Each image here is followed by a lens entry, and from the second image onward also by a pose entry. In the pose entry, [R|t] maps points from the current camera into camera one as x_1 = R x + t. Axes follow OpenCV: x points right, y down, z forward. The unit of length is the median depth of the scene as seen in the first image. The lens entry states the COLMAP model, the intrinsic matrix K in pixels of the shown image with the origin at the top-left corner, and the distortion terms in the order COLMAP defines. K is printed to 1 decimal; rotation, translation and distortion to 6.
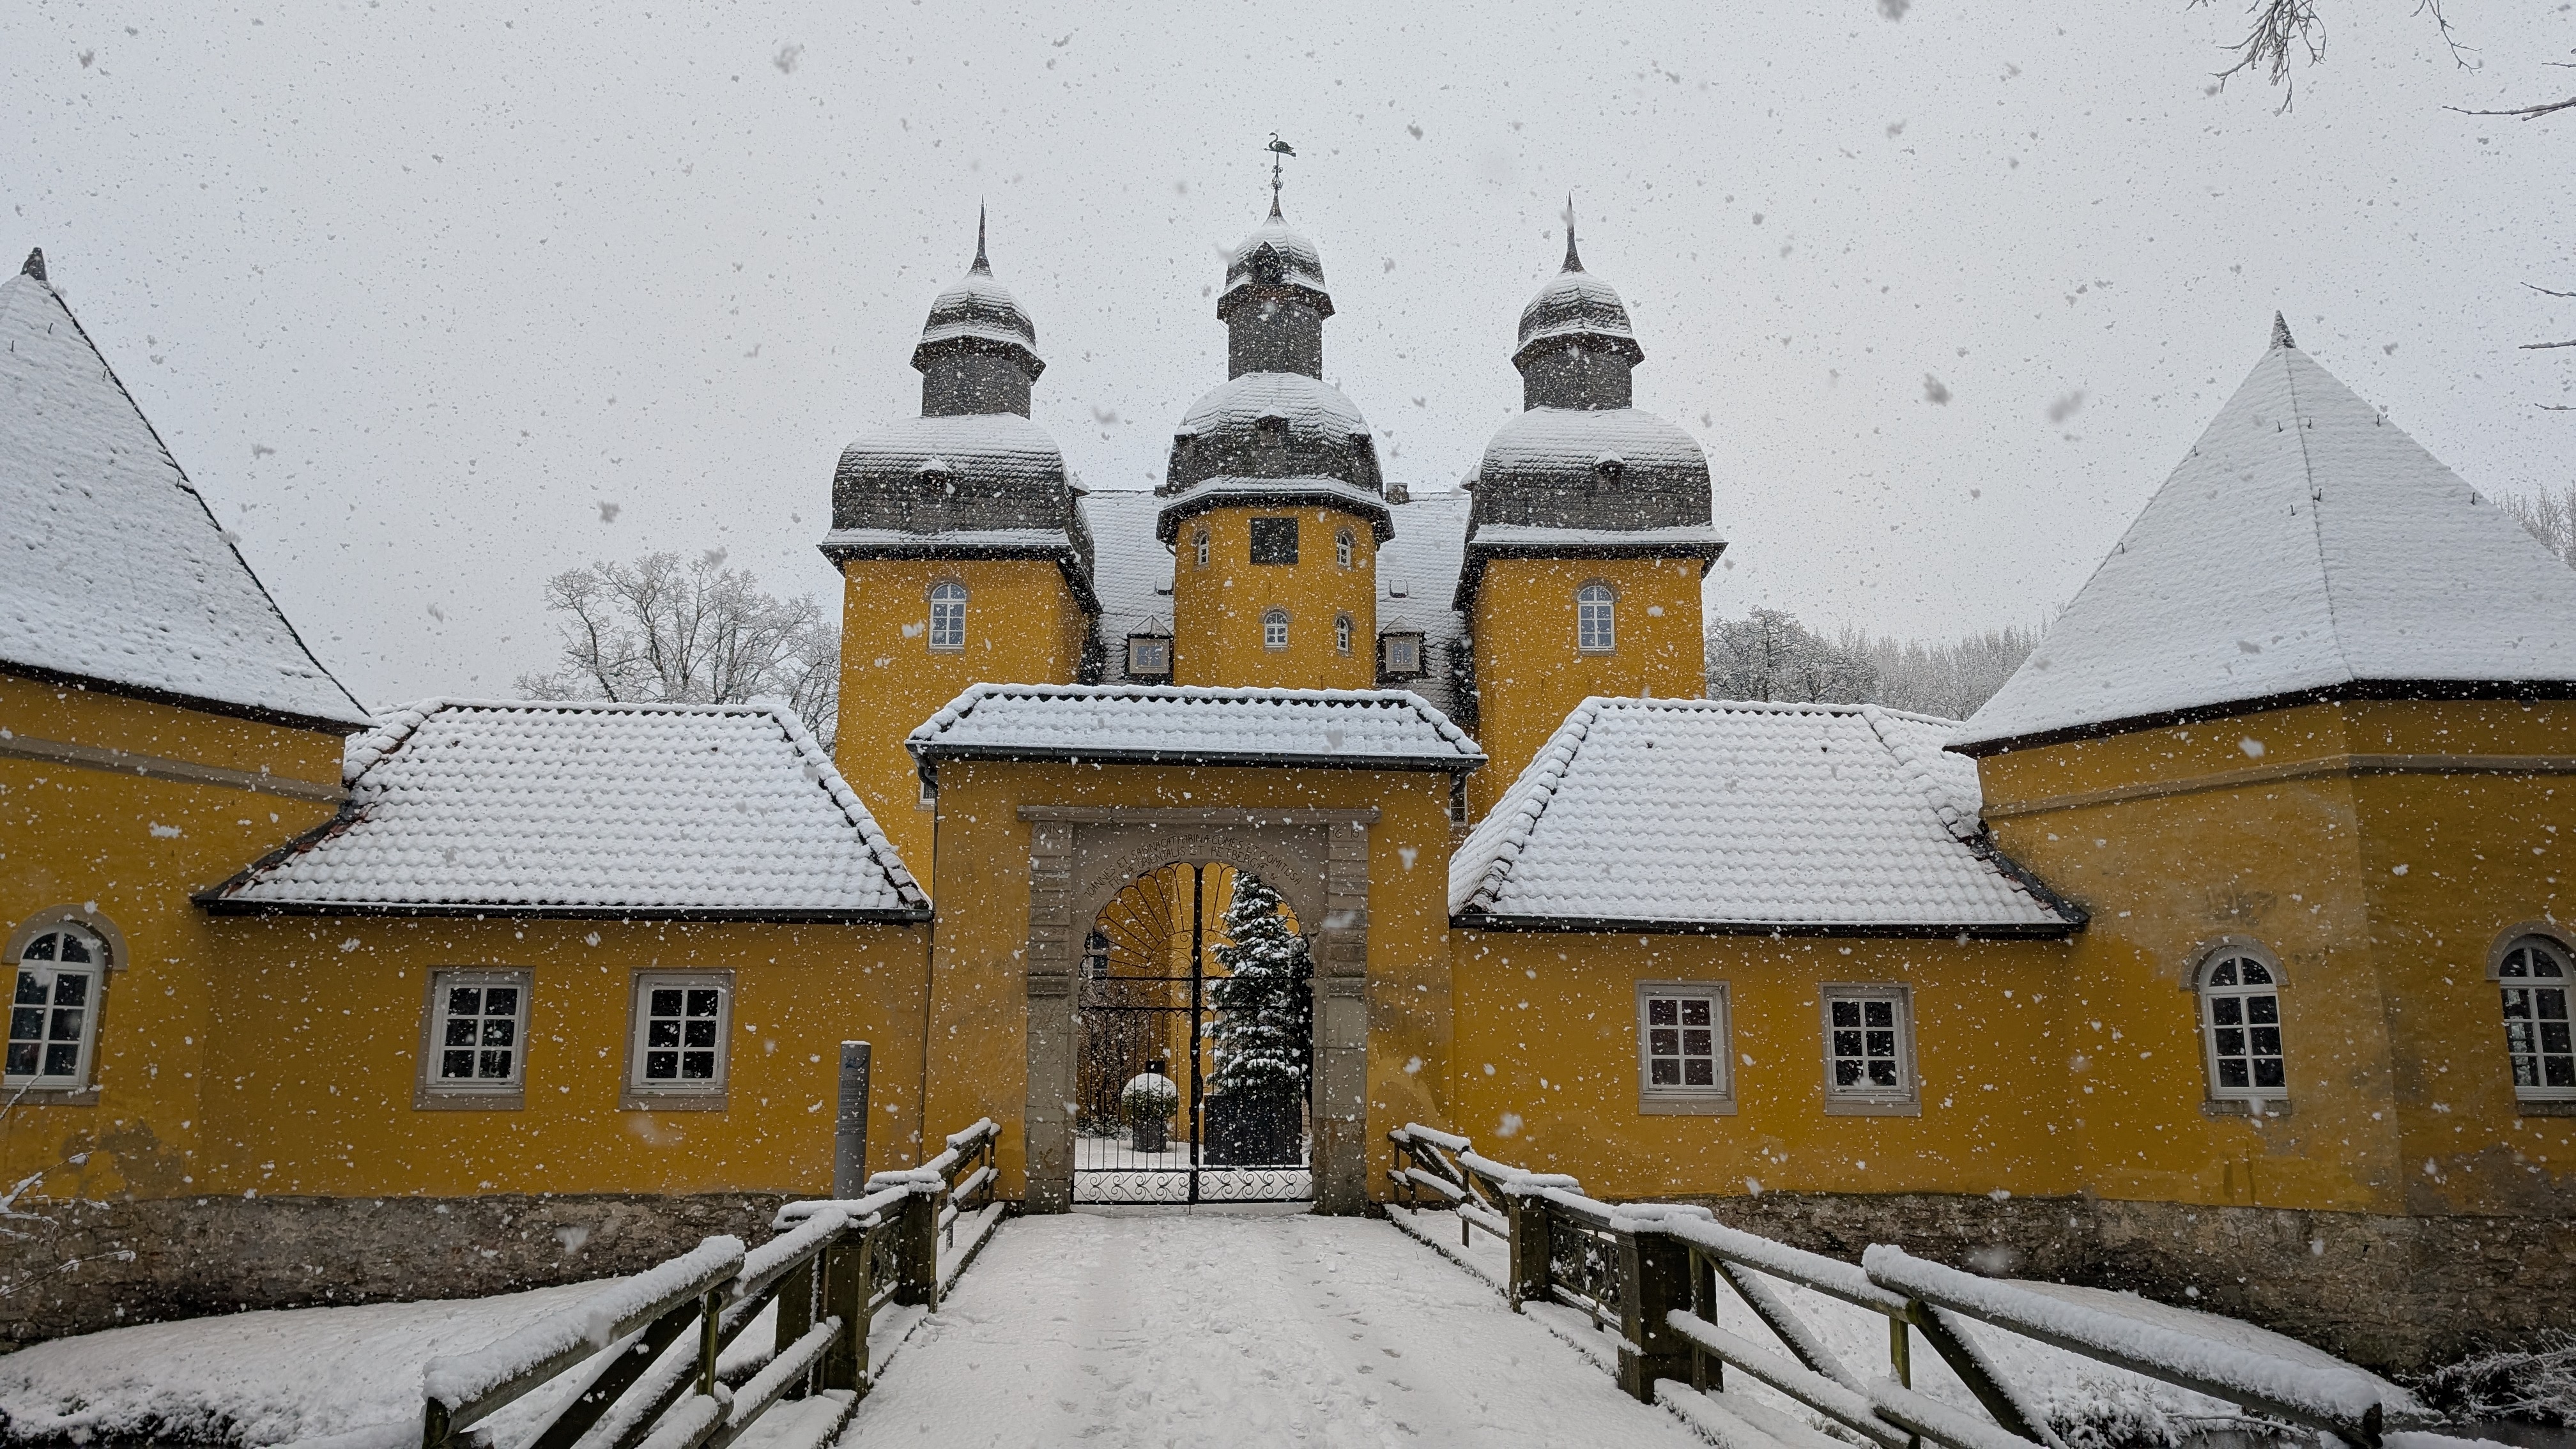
lens RADIAL K [[1809.8, 0, 1286.2], [0, 1809.8, 720.5], [0, 0, 1]] dist [-0.009186, -0.005360]
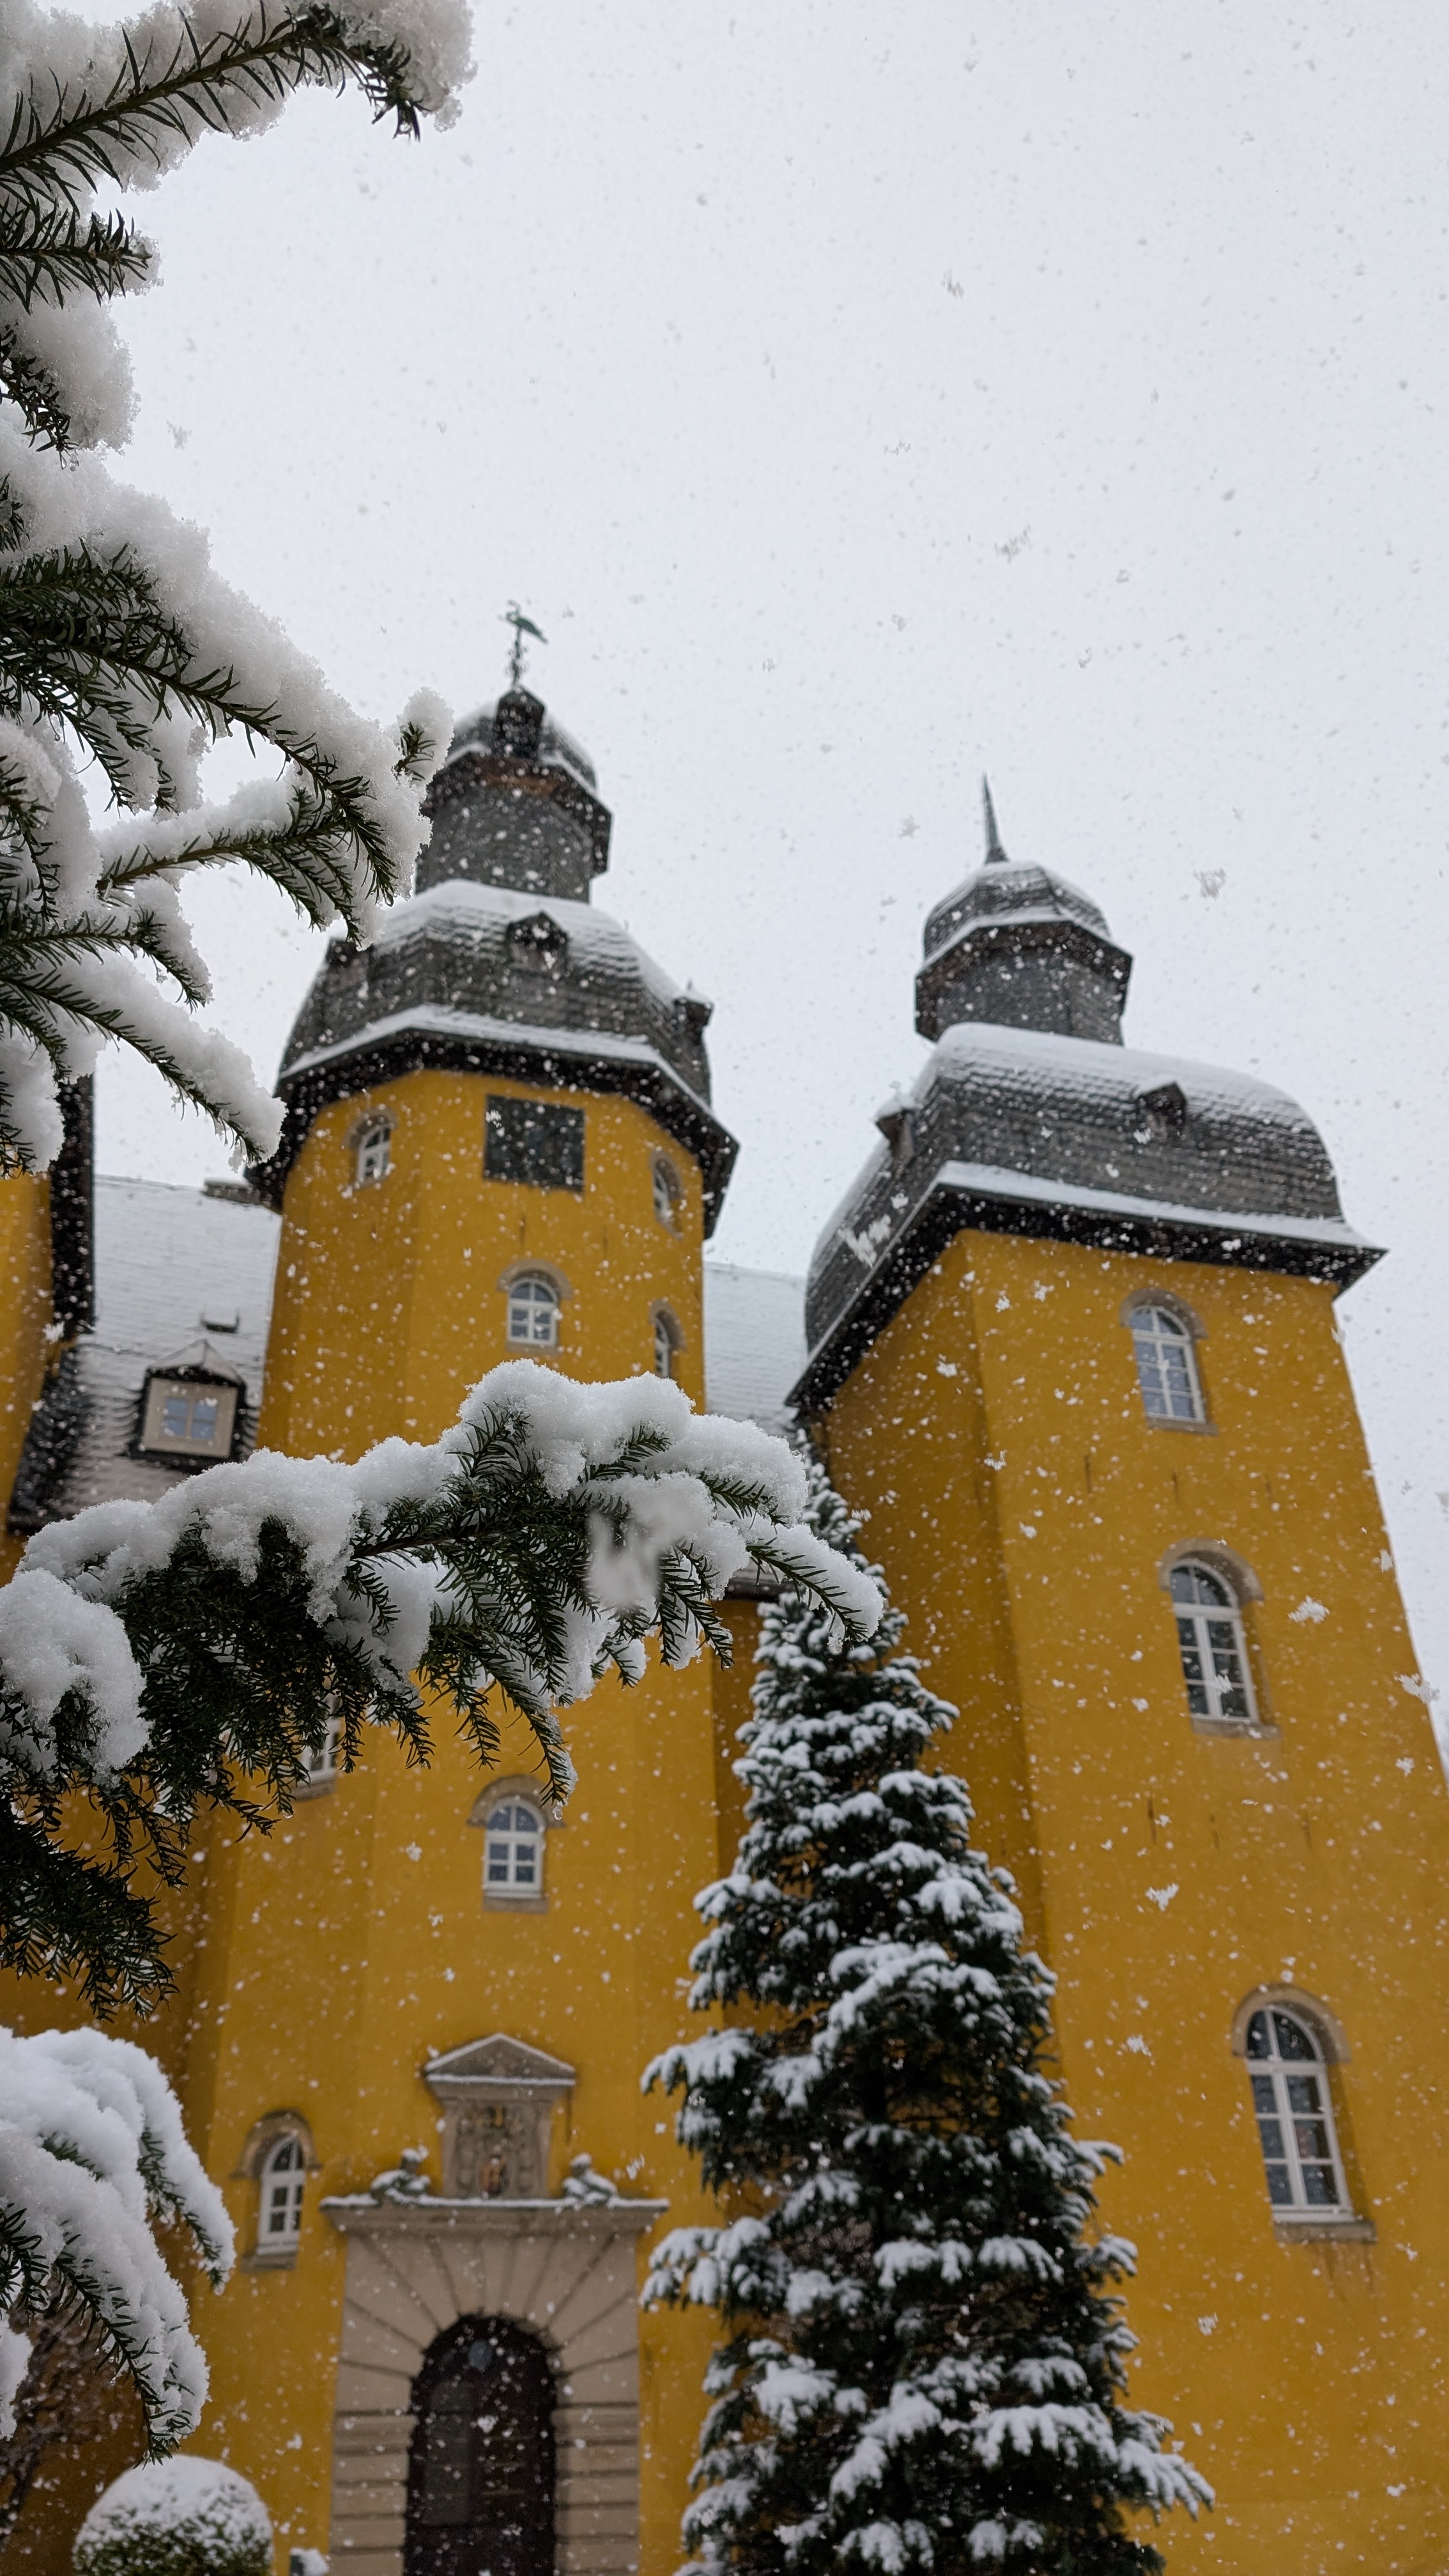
lens RADIAL K [[1809.8, 0, 714.1], [0, 1809.8, 1293.0], [0, 0, 1]] dist [-0.009186, -0.005360]
pose [[0.949336, 0.133301, 0.284590, -0.094101], [-0.028897, 0.938773, -0.343322, 0.103155], [-0.312930, 0.317705, 0.895063, 0.584124]]
